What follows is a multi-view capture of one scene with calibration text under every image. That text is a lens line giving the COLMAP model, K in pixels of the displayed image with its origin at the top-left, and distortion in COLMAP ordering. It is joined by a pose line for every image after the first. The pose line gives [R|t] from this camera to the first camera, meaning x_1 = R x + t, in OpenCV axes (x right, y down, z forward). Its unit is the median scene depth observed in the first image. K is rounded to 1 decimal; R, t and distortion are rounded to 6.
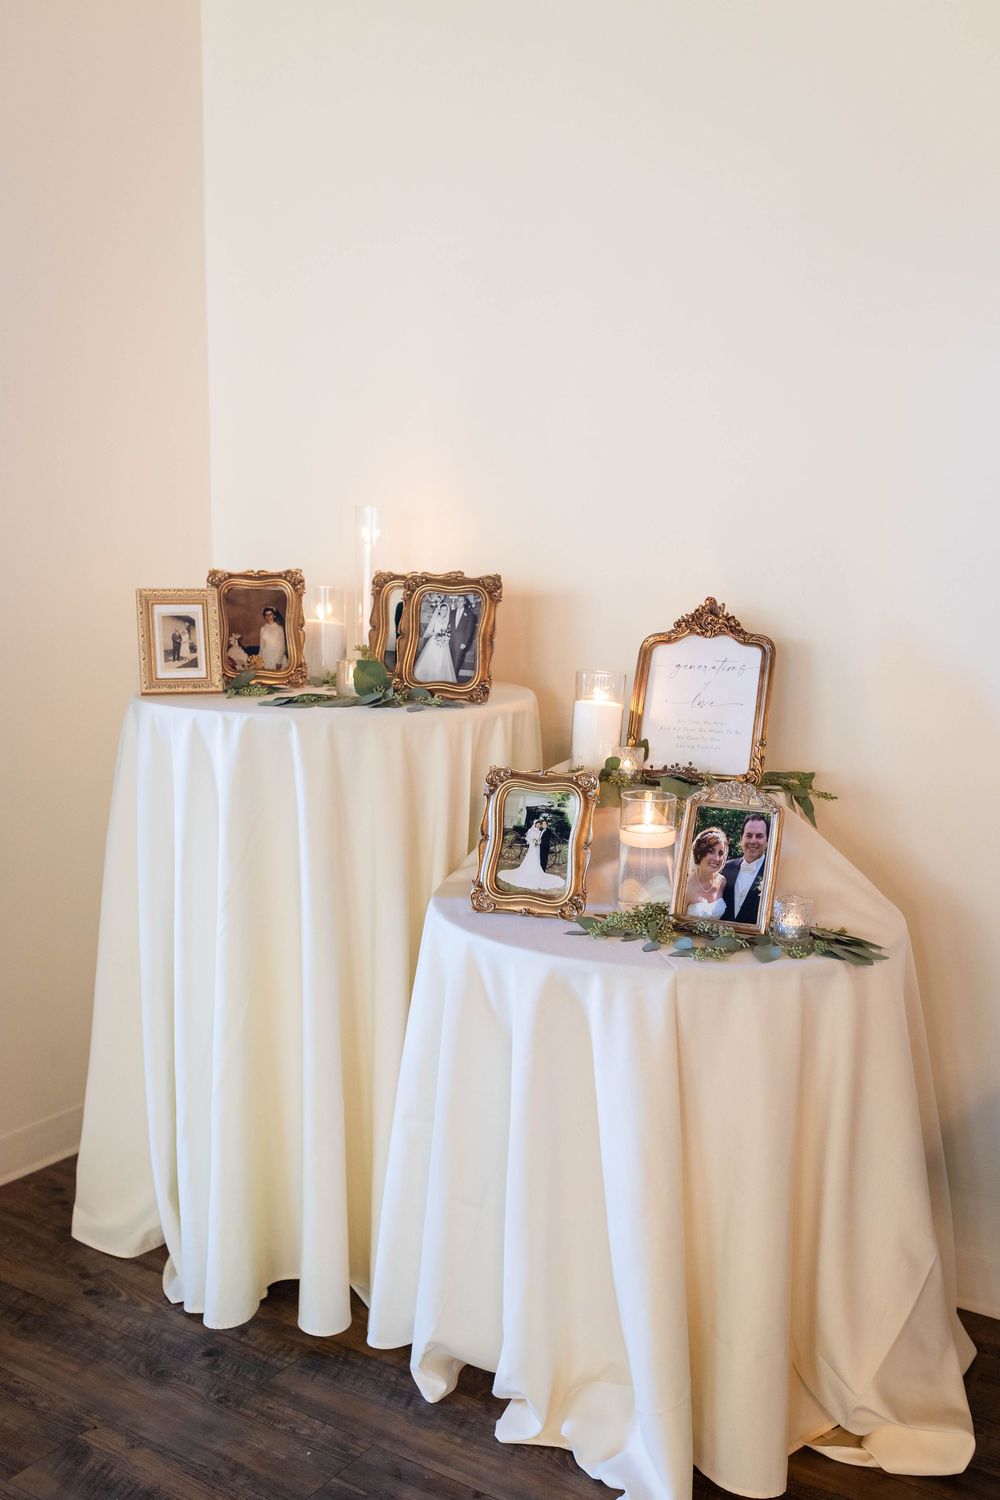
lens RADIAL K [[1565.1, 0, 496.9], [0, 1565.1, 750.4], [0, 0, 1]] dist [0.027999, 0.000000]
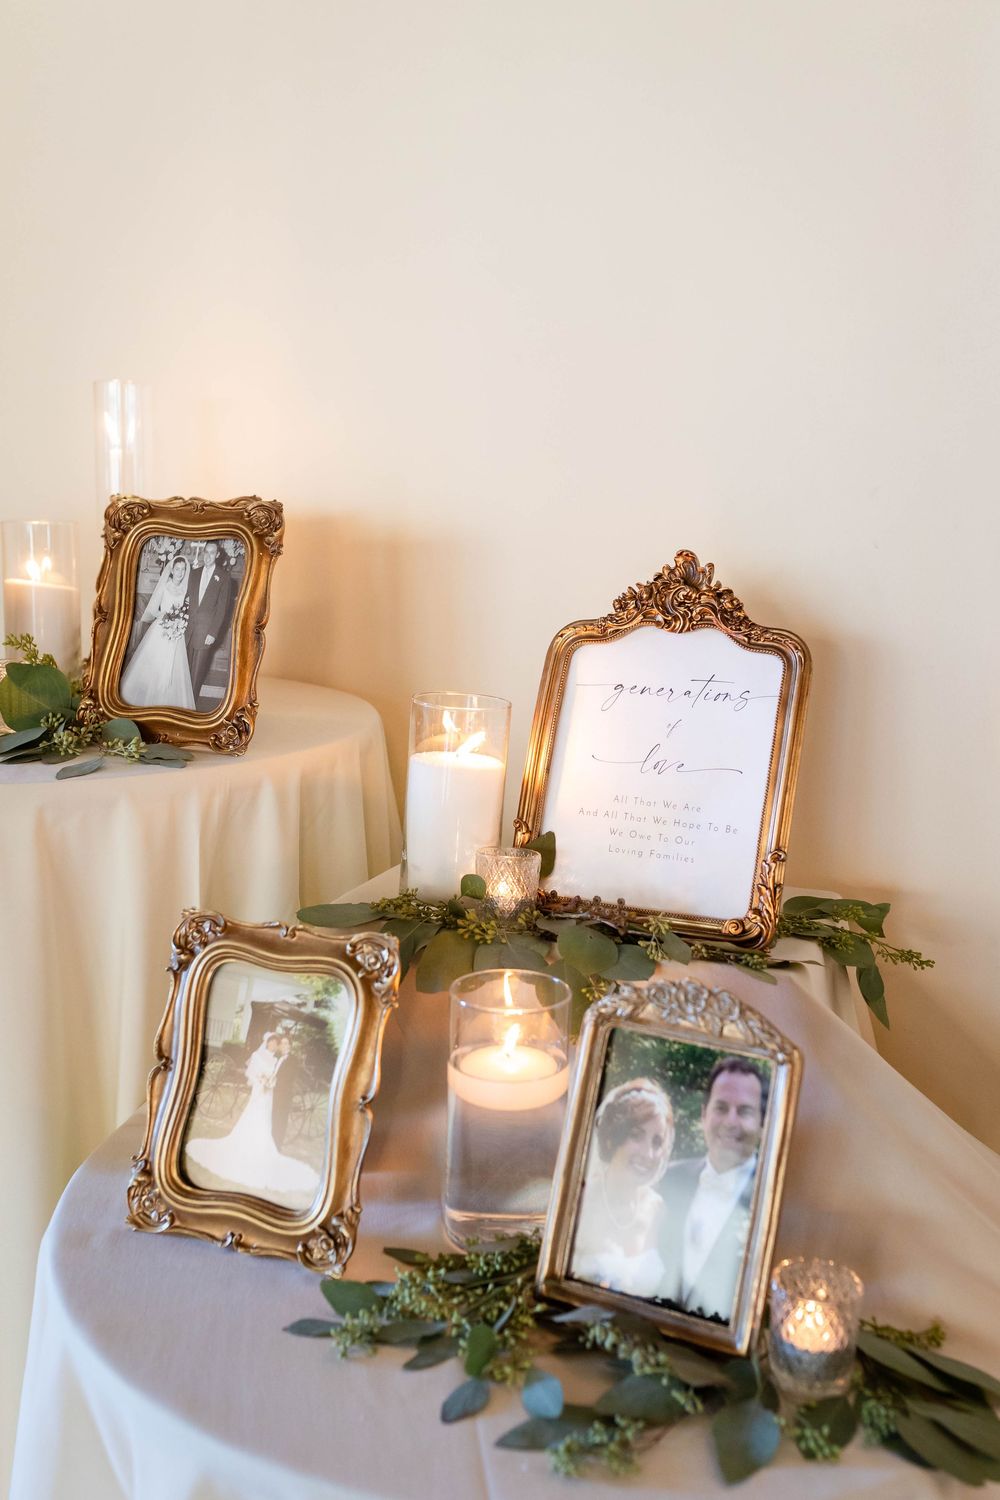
lens RADIAL K [[1565.1, 0, 504.6], [0, 1565.1, 749.6], [0, 0, 1]] dist [0.027999, 0.000000]
pose [[0.997998, 0.017724, -0.060709, 0.112237], [-0.015421, 0.999151, 0.038198, -0.053616], [0.061335, -0.037185, 0.997424, 0.506847]]
